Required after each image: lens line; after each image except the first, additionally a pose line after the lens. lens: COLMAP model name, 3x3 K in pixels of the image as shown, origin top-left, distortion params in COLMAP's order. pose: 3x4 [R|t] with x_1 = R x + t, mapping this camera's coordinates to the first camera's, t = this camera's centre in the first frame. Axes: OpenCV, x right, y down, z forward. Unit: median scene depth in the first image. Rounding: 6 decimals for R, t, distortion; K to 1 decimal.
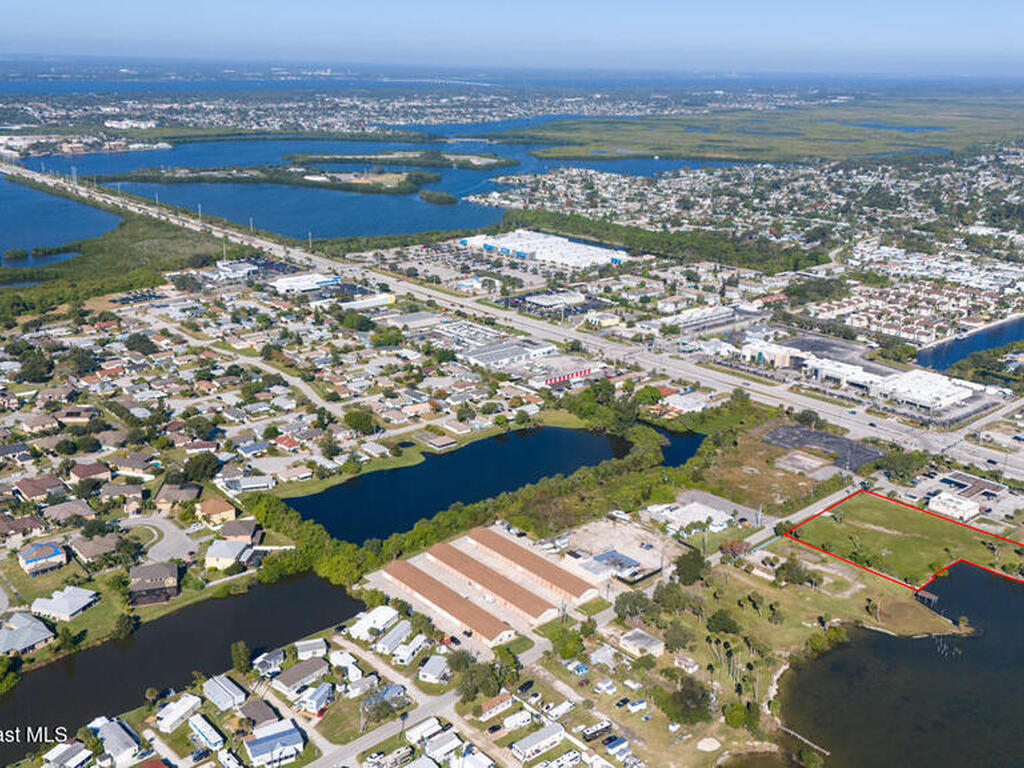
lens RADIAL K [[1000.7, 0, 507.8], [0, 1000.7, 384.8], [0, 0, 1]] dist [0.116970, -0.204500]
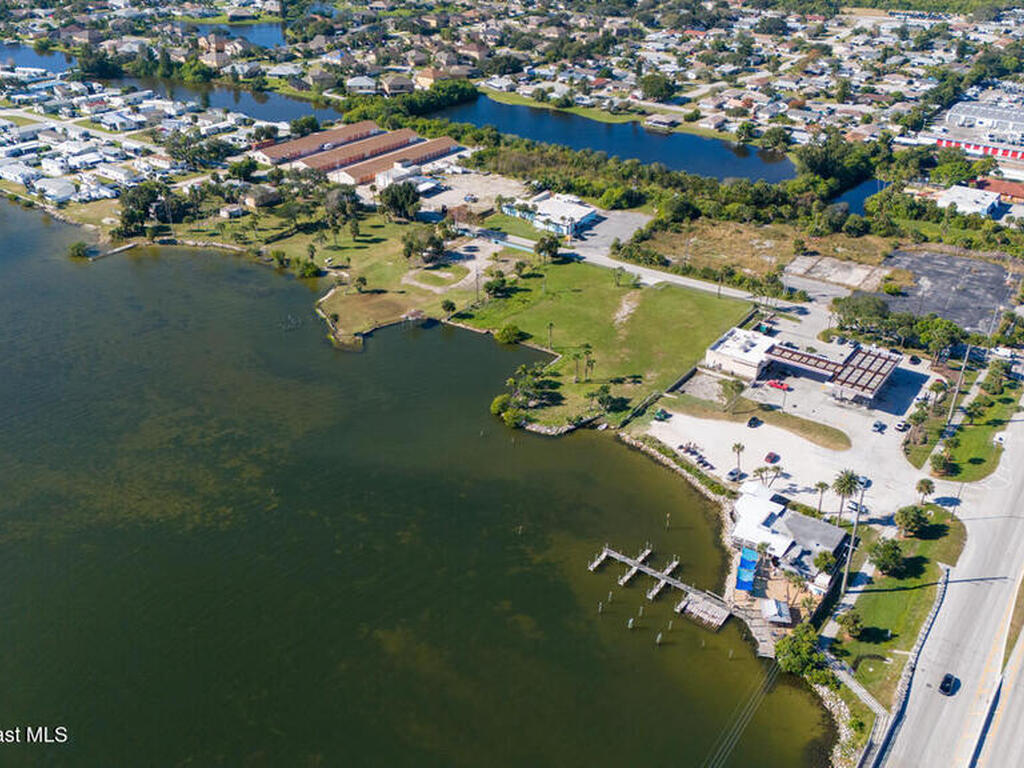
lens RADIAL K [[997.8, 0, 512.0], [0, 997.8, 384.0], [0, 0, 1]] dist [0.137363, -0.215028]
pose [[0.237161, 0.450874, -0.860504, 0.829427], [-0.318510, 0.872902, 0.369586, -0.028374], [0.917772, 0.186428, 0.350626, 0.638953]]
